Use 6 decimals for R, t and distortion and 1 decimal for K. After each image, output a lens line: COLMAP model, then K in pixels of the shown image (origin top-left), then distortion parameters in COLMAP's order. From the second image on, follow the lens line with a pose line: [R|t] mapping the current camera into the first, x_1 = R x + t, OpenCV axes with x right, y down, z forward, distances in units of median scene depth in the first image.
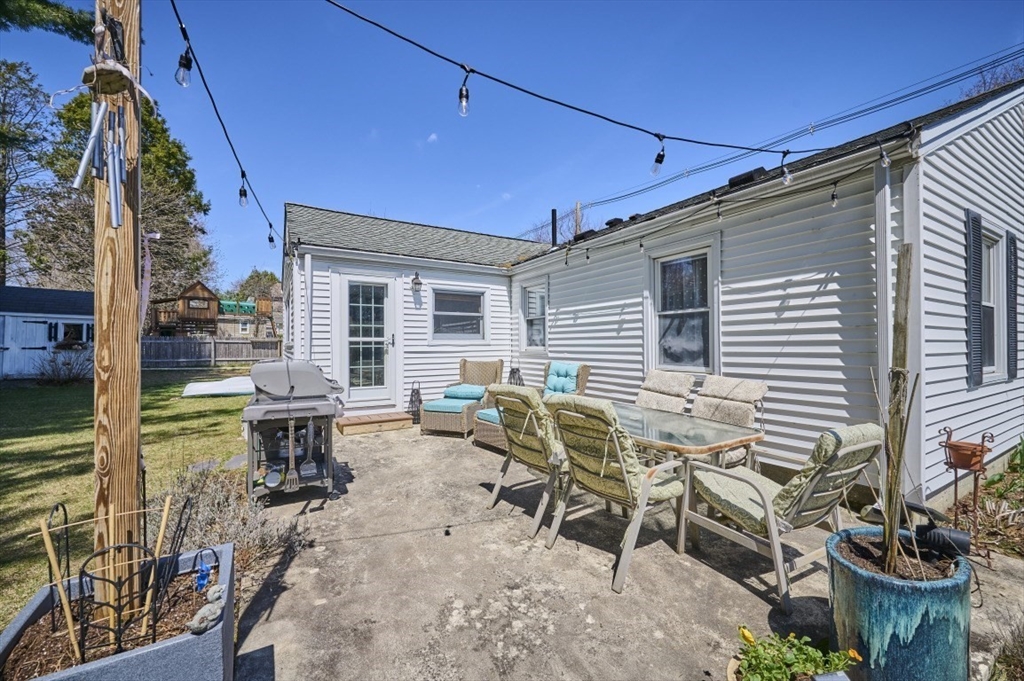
lens RADIAL K [[403.8, 0, 512.0], [0, 403.8, 340.5], [0, 0, 1]] dist [0.001171, 0.000149]
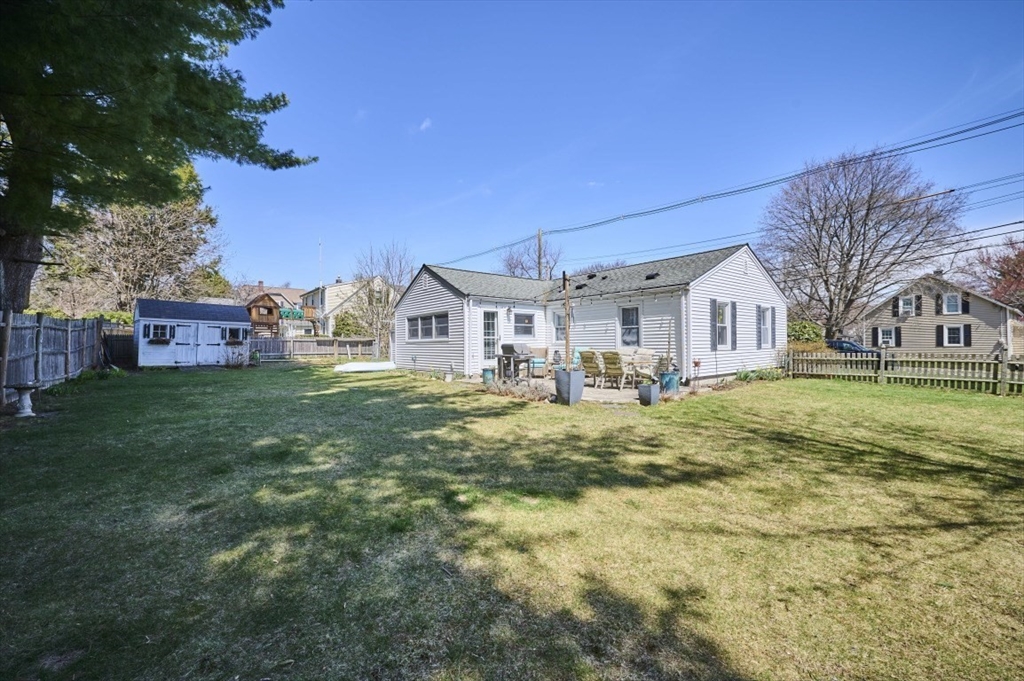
lens RADIAL K [[403.8, 0, 512.0], [0, 403.8, 340.5], [0, 0, 1]] dist [0.001171, 0.000149]
pose [[0.988123, -0.003358, 0.153628, -0.610269], [0.003357, 0.999994, 0.000267, 0.014872], [-0.153628, 0.000252, 0.988129, -1.224344]]
